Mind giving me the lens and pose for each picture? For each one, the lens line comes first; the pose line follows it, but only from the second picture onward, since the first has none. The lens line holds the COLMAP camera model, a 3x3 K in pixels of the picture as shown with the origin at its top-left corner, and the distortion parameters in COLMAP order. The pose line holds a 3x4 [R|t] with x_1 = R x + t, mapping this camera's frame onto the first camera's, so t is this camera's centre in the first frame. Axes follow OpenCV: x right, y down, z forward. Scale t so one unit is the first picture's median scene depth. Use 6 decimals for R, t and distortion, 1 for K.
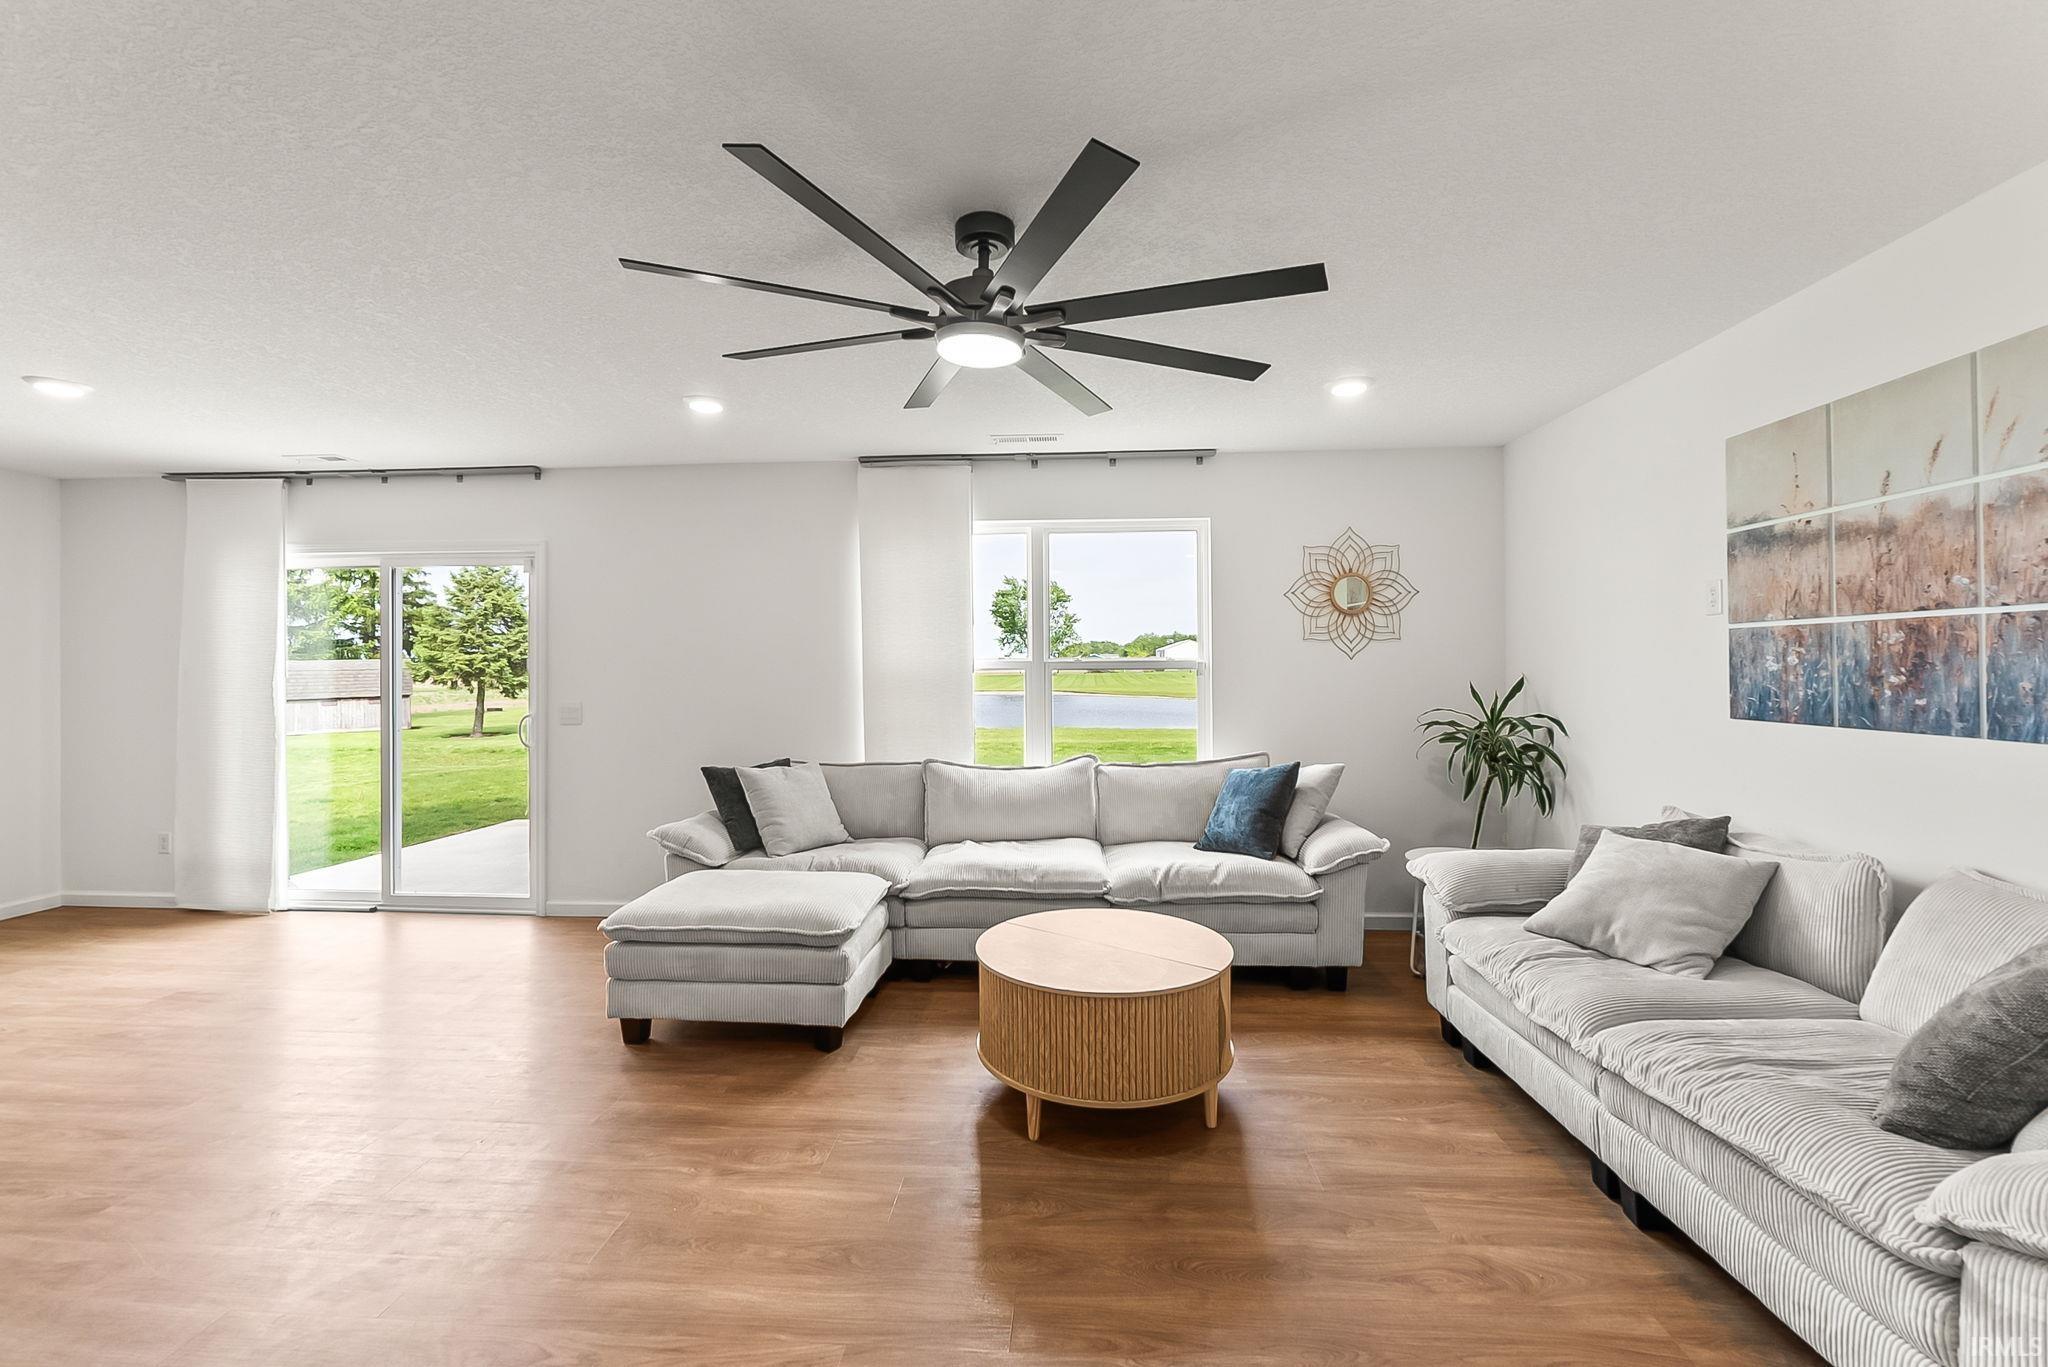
lens RADIAL K [[870.9, 0, 1023.3], [0, 870.9, 668.9], [0, 0, 1]] dist [-0.006773, 0.000104]
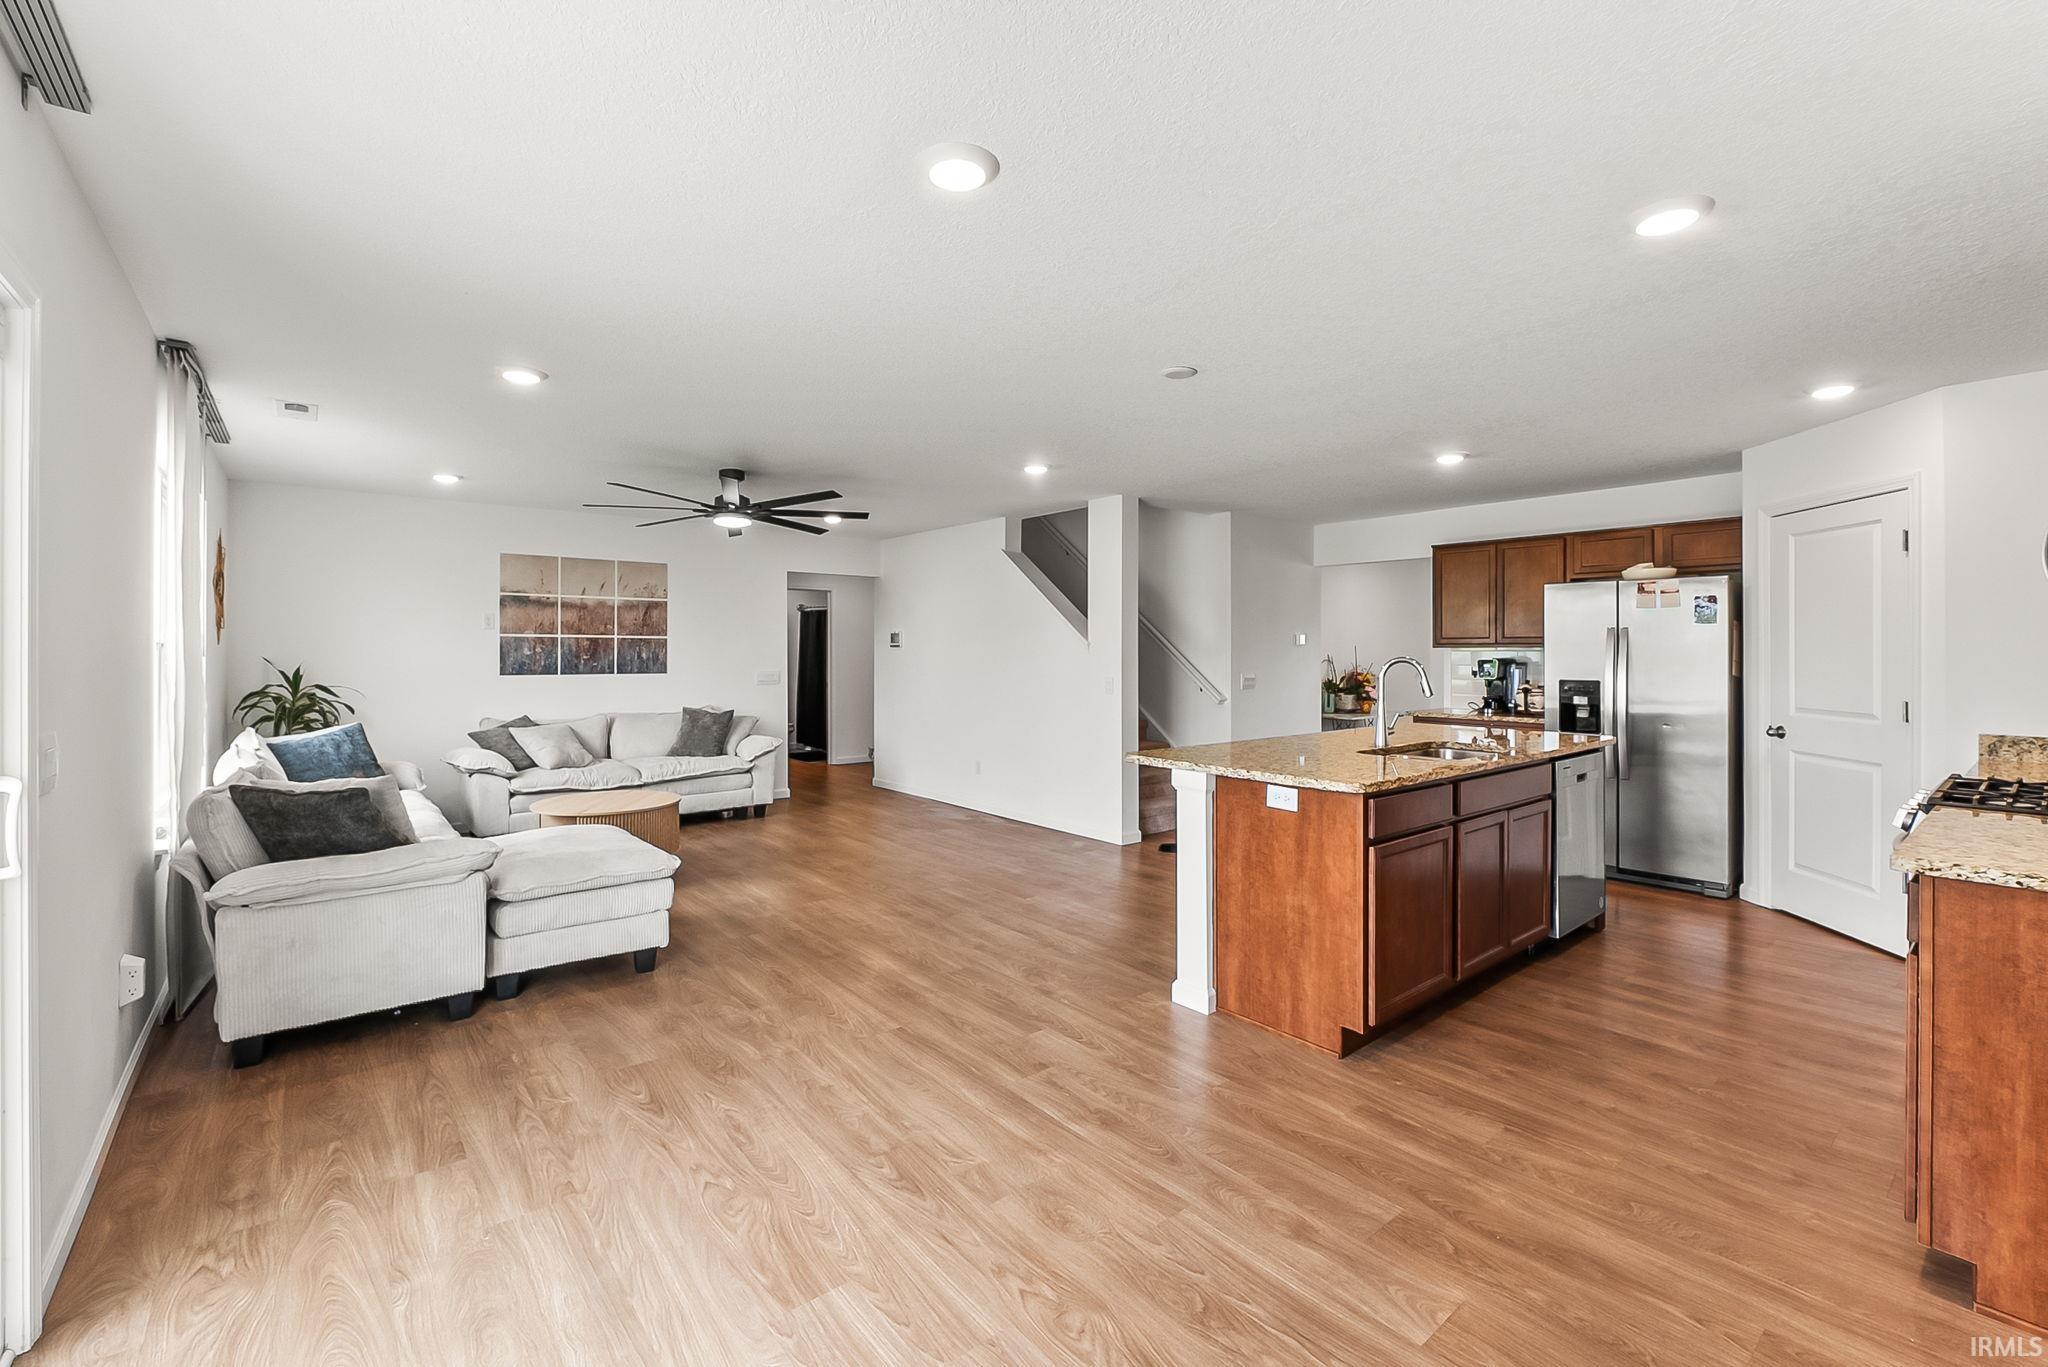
lens RADIAL K [[873.5, 0, 1028.4], [0, 873.5, 651.7], [0, 0, 1]] dist [-0.004557, -0.000432]
pose [[-0.687957, 0.004557, 0.725737, -1.627596], [0.001971, 0.999988, -0.004410, 0.007086], [-0.725749, -0.001603, -0.687958, 1.410124]]
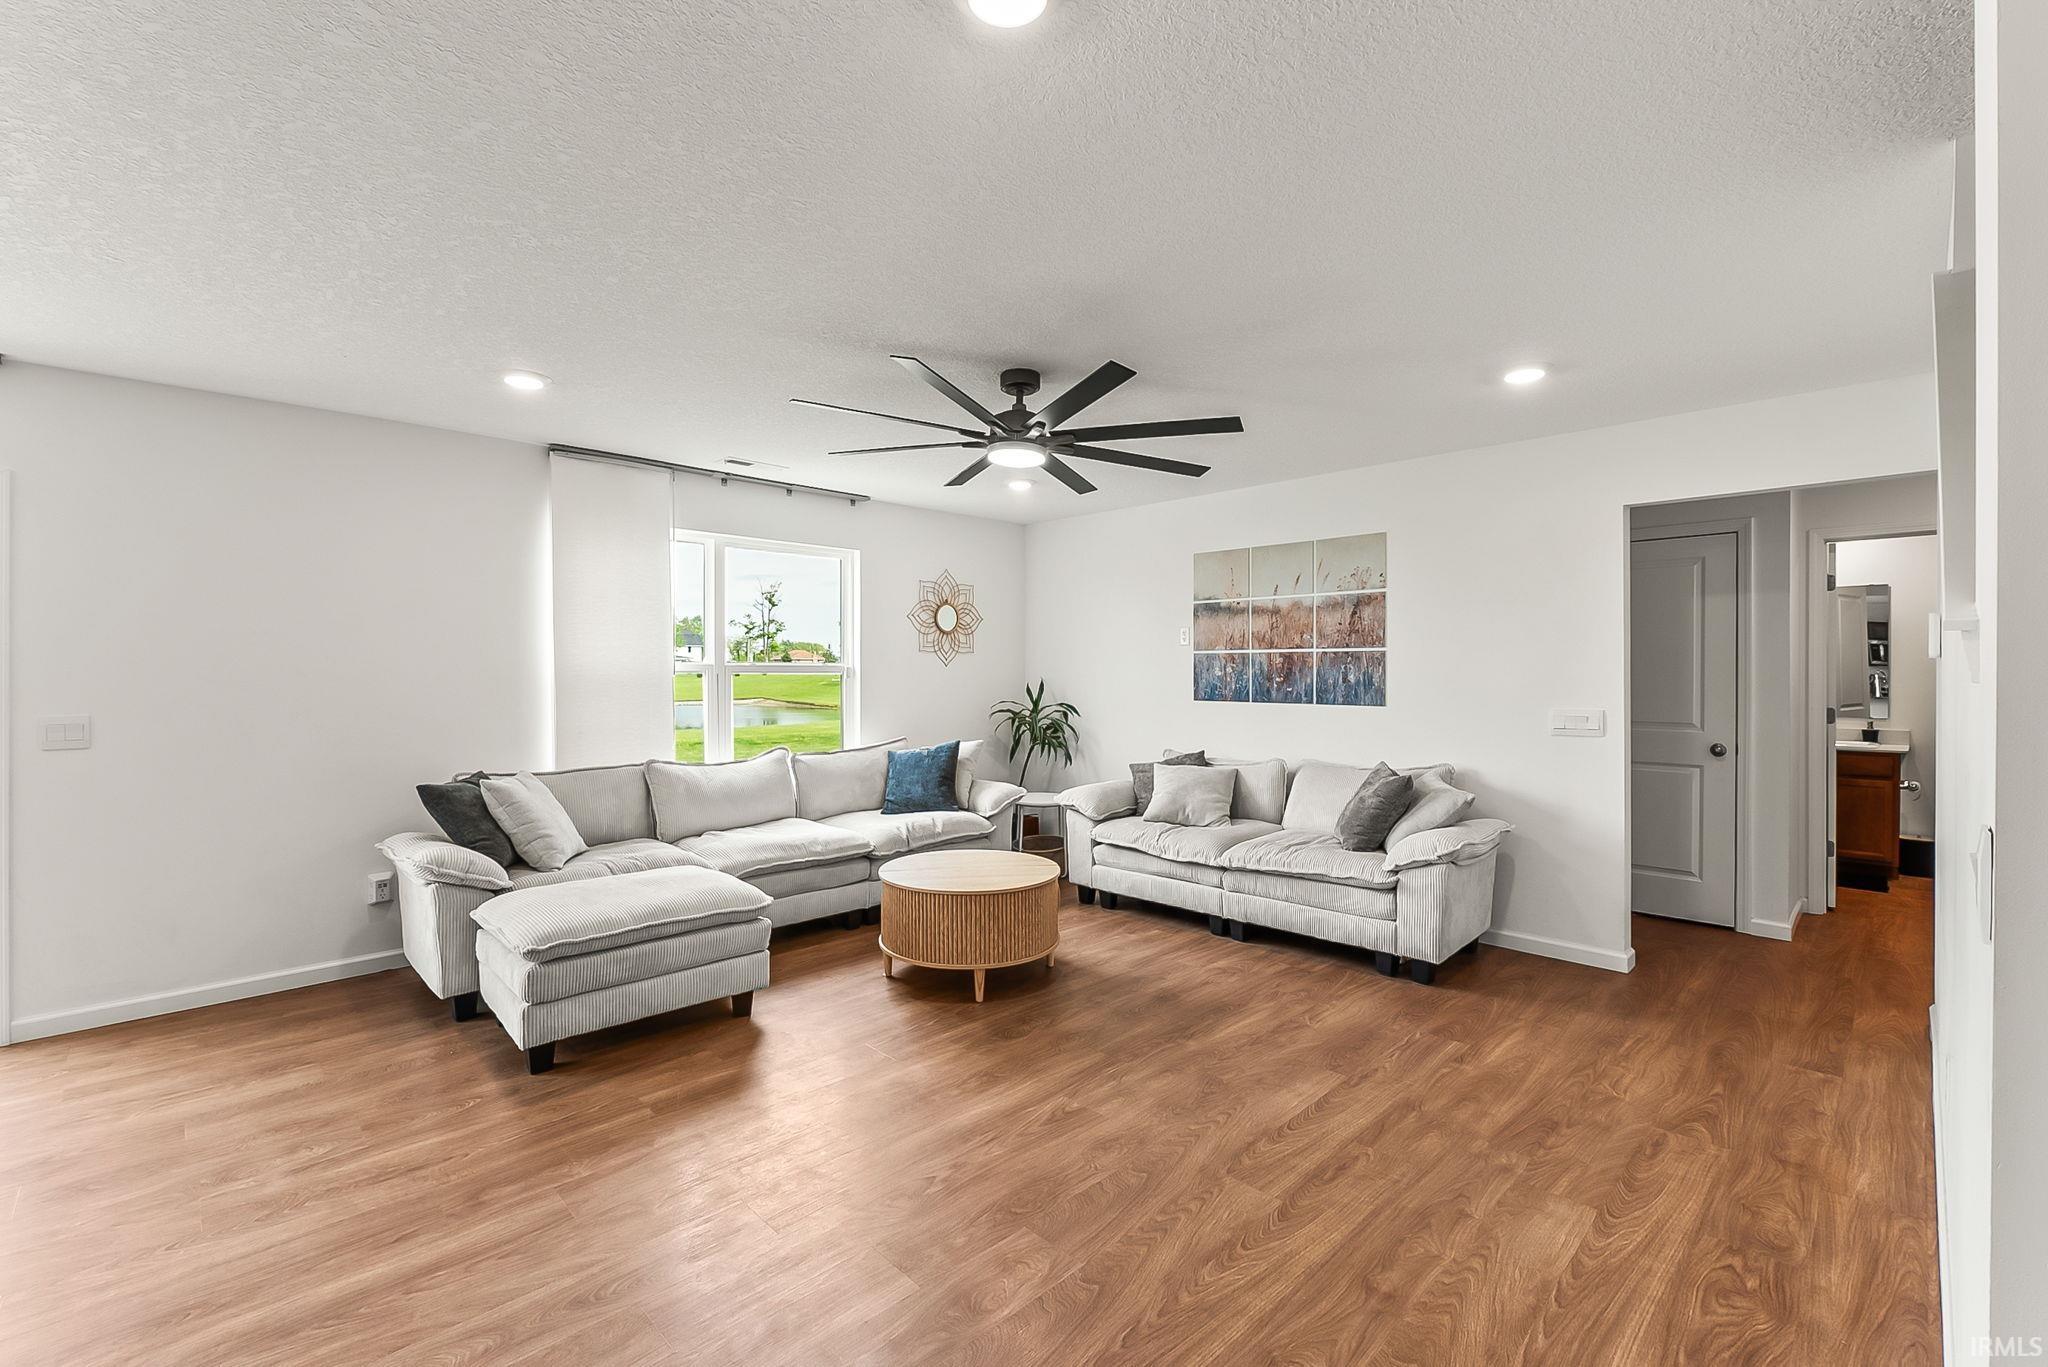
lens RADIAL K [[880.6, 0, 1024.0], [0, 880.6, 683.5], [0, 0, 1]] dist [-0.005390, -0.000352]
pose [[0.664666, -0.003732, 0.747132, -0.792727], [-0.004764, 0.999946, 0.009234, 0.003568], [-0.747126, -0.009697, 0.664612, -0.008949]]
